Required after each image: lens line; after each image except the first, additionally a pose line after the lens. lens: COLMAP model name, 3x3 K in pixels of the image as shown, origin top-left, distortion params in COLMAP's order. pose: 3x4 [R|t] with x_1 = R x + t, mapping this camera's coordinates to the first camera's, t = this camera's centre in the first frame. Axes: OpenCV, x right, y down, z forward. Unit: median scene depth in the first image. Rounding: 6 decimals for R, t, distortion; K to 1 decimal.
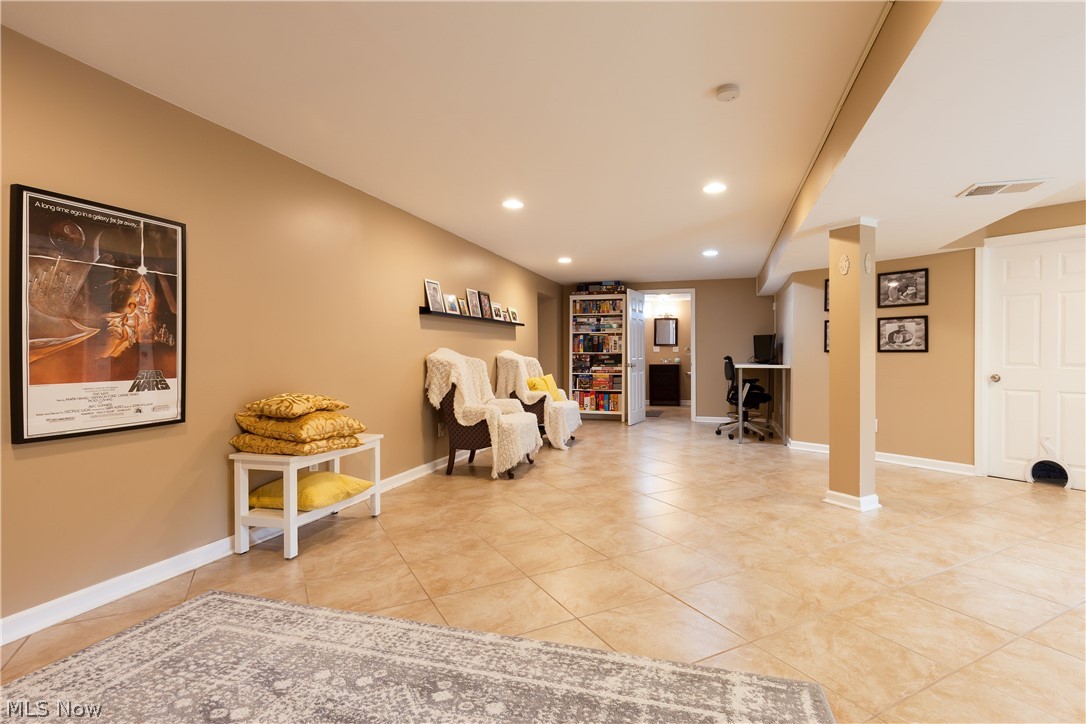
lens RADIAL K [[555.7, 0, 544.9], [0, 555.7, 360.0], [0, 0, 1]] dist [-0.001845, -0.000429]
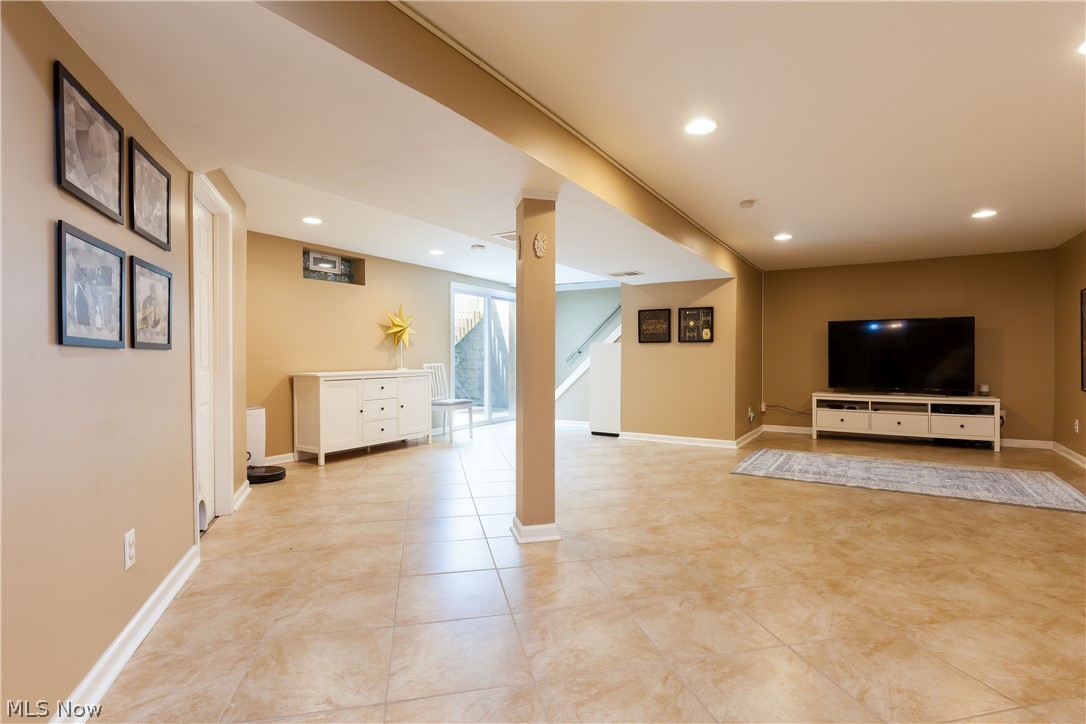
lens RADIAL K [[555.7, 0, 540.4], [0, 555.7, 360.5], [0, 0, 1]] dist [-0.001845, -0.000429]
pose [[-0.971277, -0.000842, 0.237951, 0.363280], [0.001351, 0.999958, 0.009051, -0.010308], [-0.237949, 0.009113, -0.971235, 1.903277]]
